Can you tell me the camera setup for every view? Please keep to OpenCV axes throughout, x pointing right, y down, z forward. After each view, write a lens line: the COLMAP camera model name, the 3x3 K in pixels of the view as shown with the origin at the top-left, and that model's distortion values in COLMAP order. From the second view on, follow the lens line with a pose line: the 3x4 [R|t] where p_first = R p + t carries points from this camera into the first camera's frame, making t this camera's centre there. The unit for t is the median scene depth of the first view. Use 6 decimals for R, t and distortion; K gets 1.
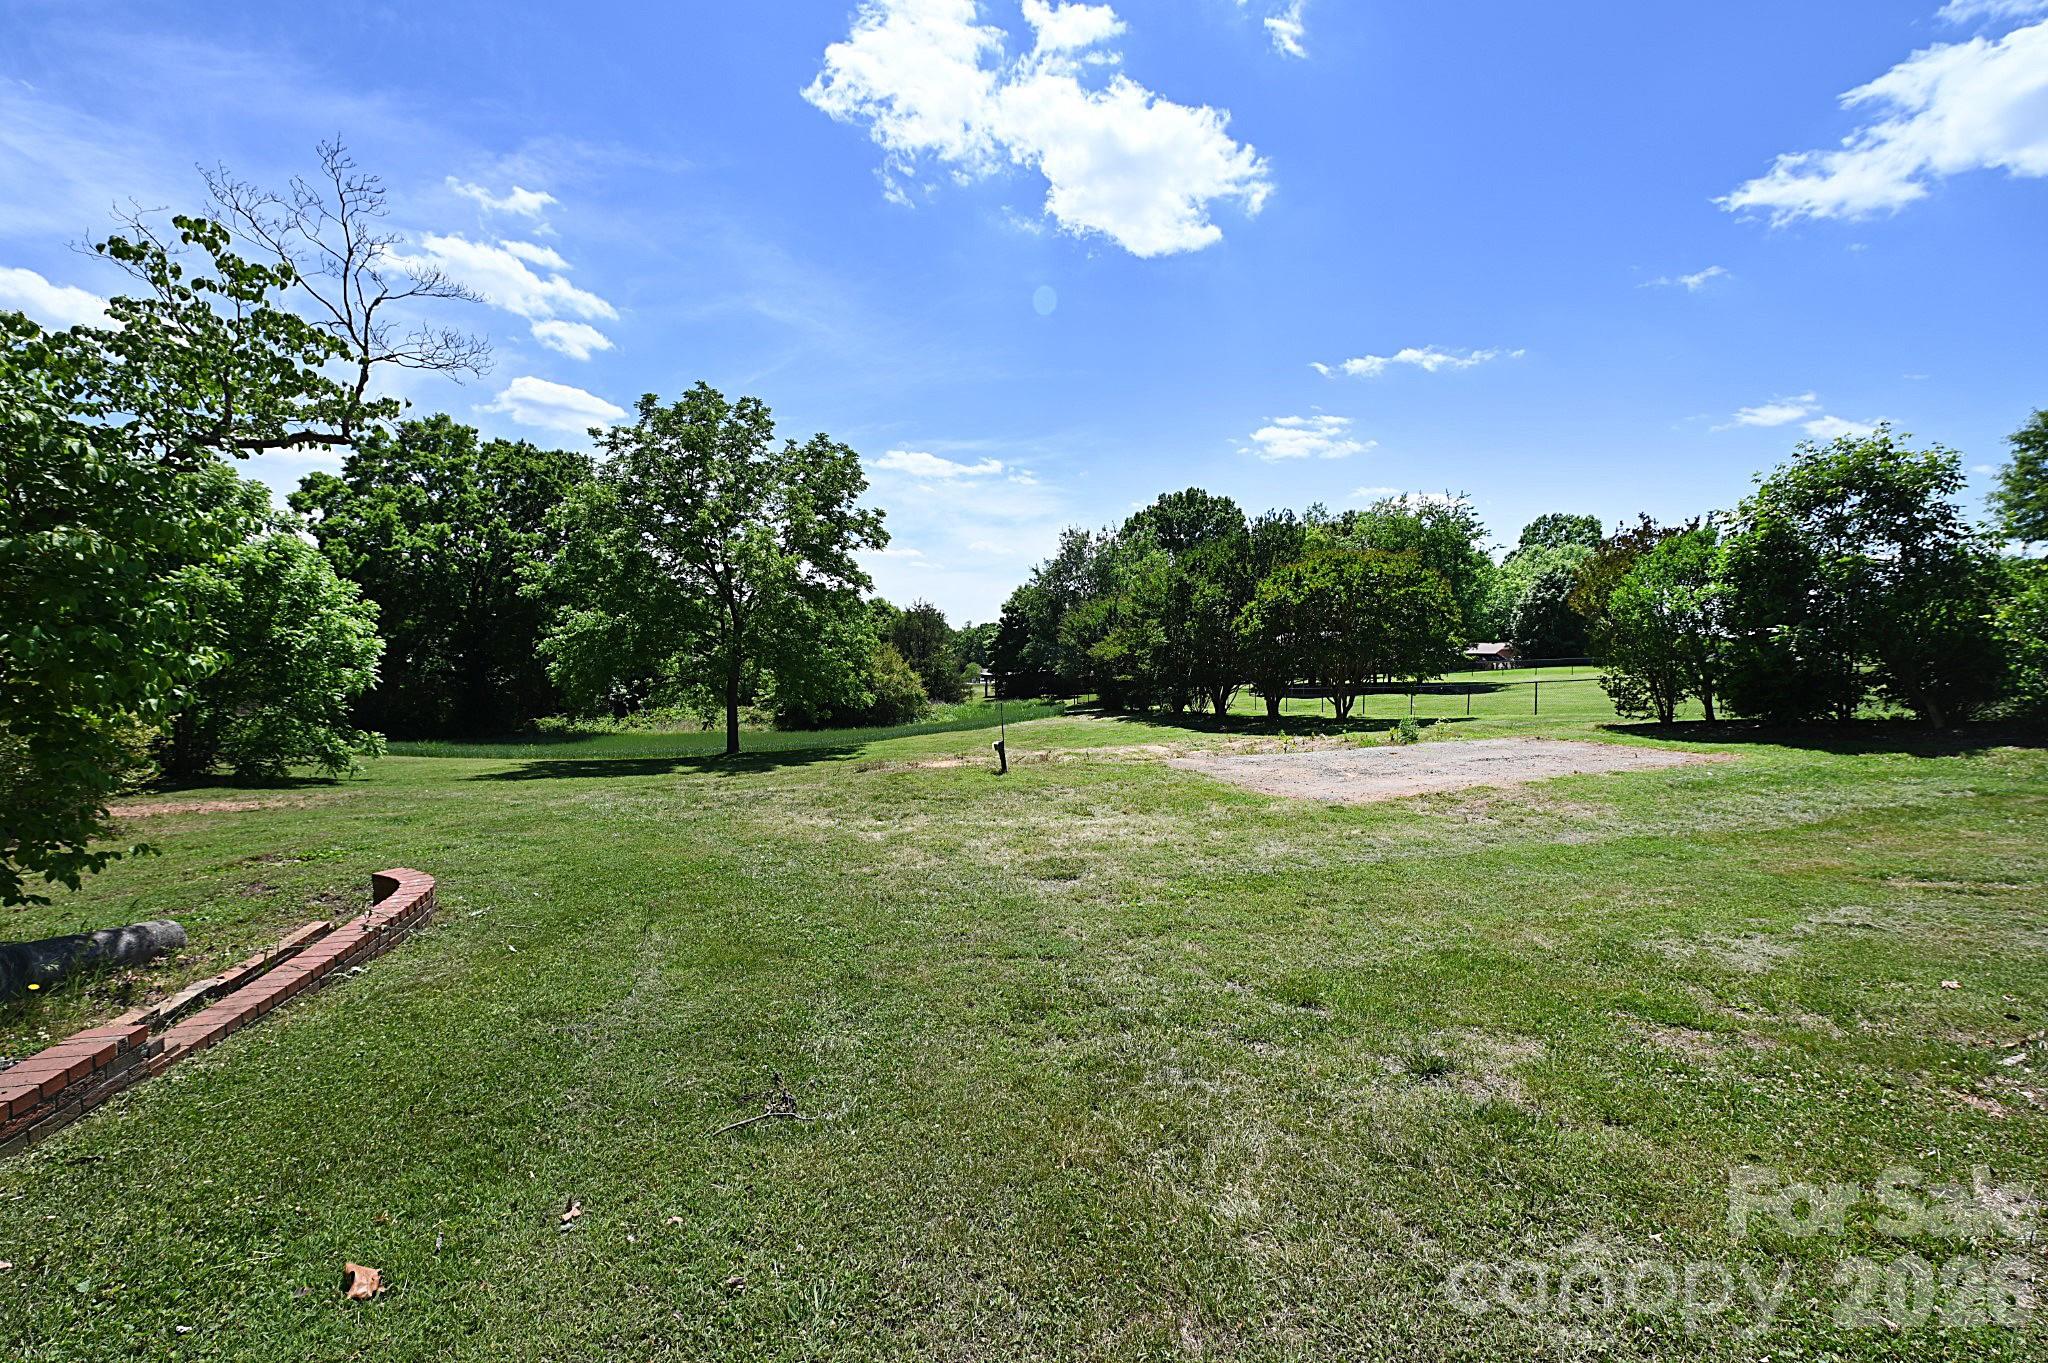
lens RADIAL K [[806.8, 0, 1021.1], [0, 806.8, 677.7], [0, 0, 1]] dist [-0.006701, -0.000873]
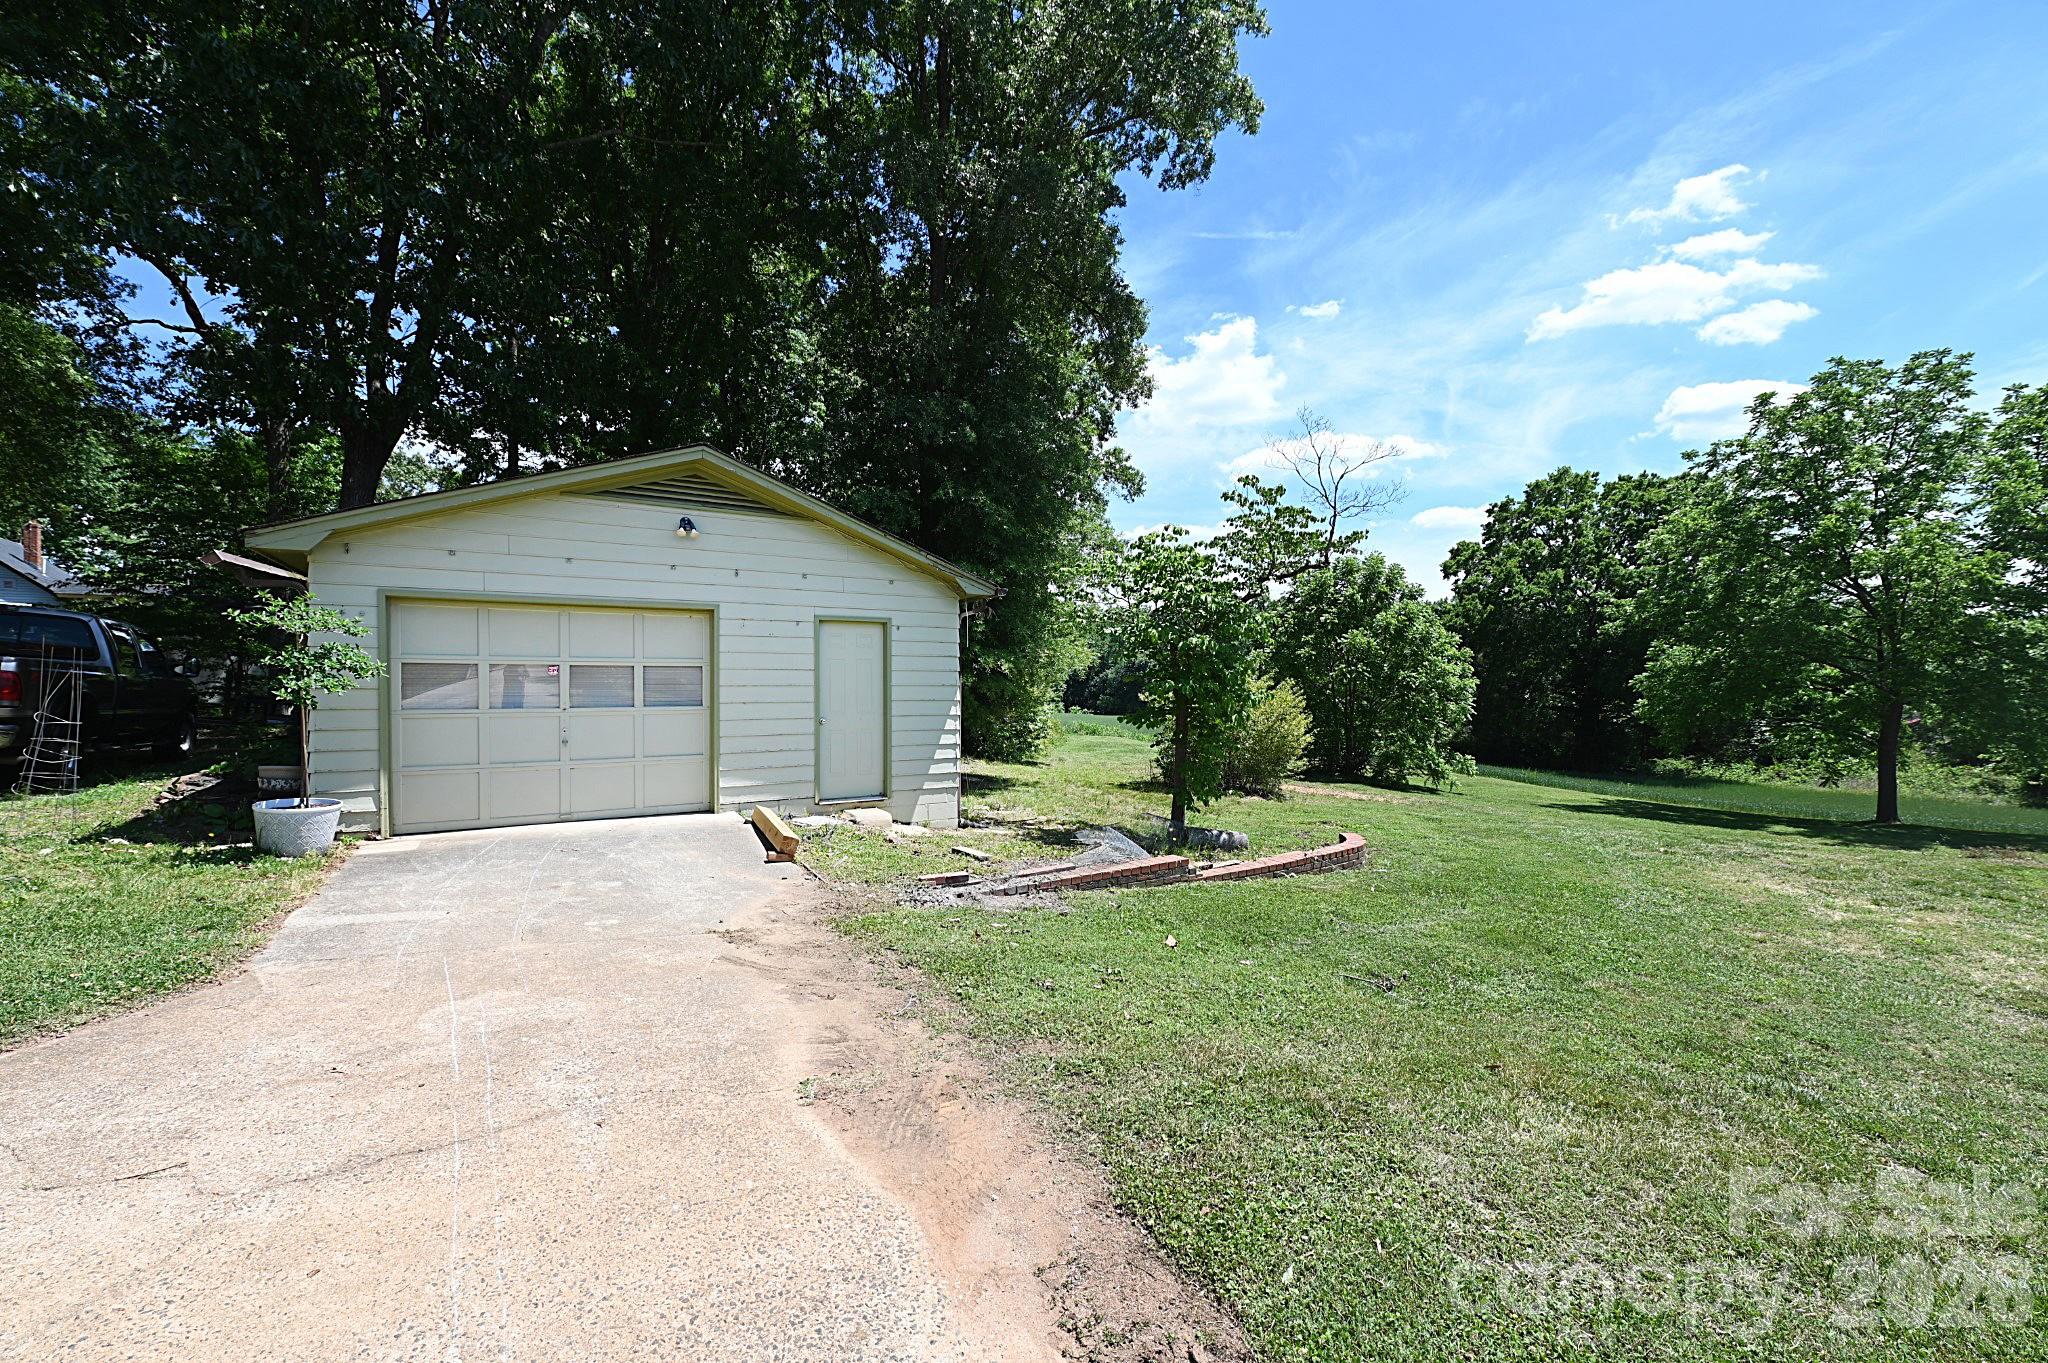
lens RADIAL K [[806.8, 0, 1024.7], [0, 806.8, 683.7], [0, 0, 1]] dist [-0.006701, -0.000873]
pose [[0.318669, -0.003126, -0.947861, 0.103261], [-0.031637, 0.999402, -0.013932, -0.001831], [0.947338, 0.034427, 0.318379, -0.021265]]
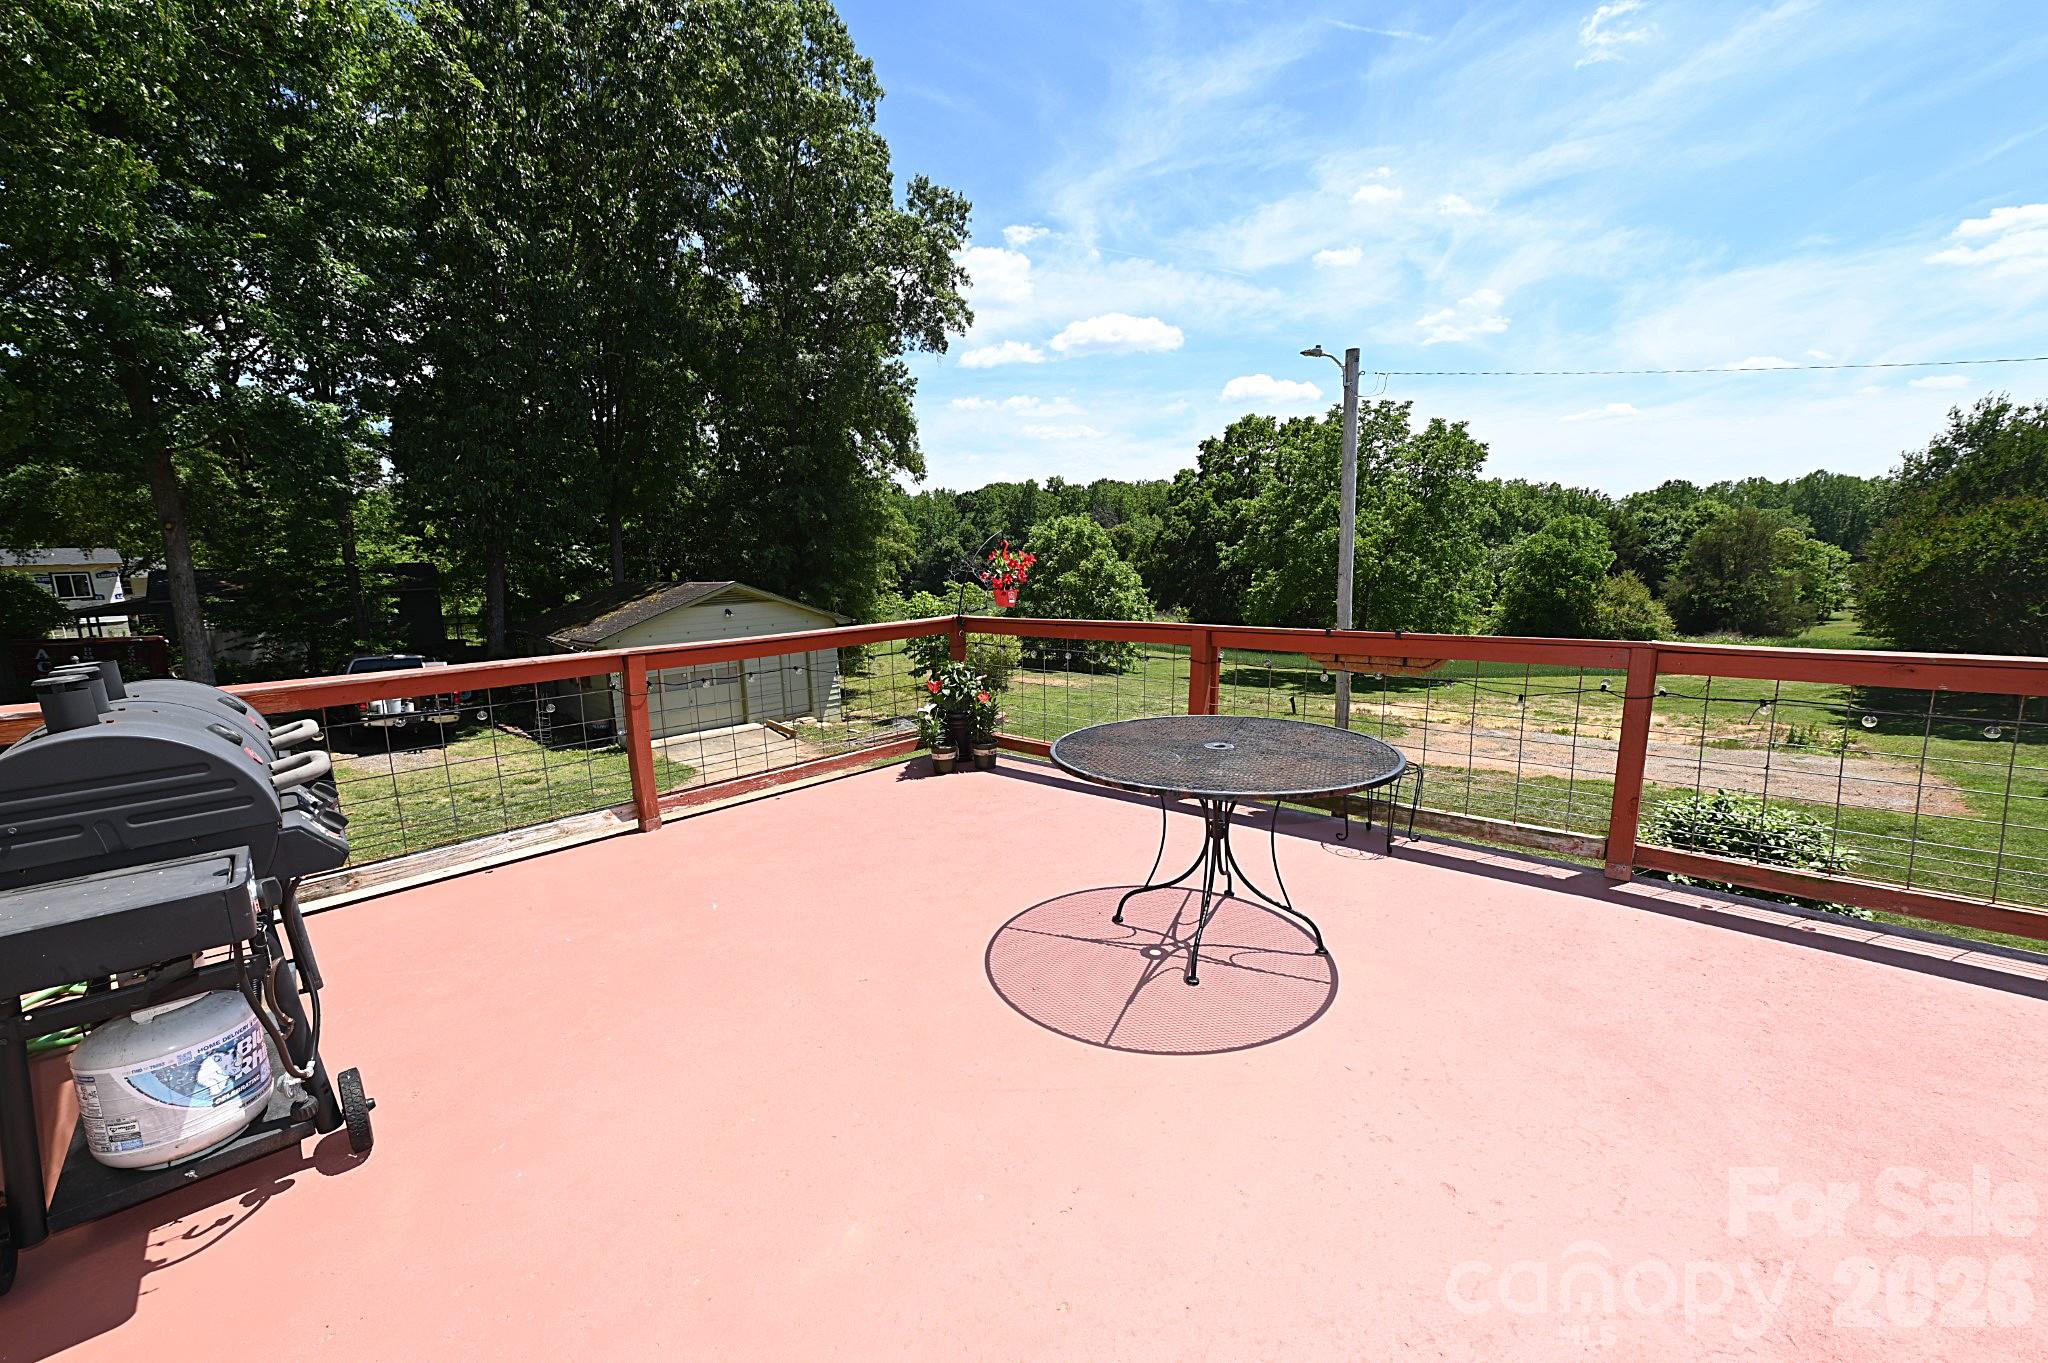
lens RADIAL K [[806.8, 0, 1025.1], [0, 806.8, 687.6], [0, 0, 1]] dist [-0.006701, -0.000873]
pose [[0.526954, 0.119372, -0.841469, 0.505861], [0.004911, 0.989643, 0.143467, -0.085432], [0.849879, -0.079733, 0.520911, -0.184236]]
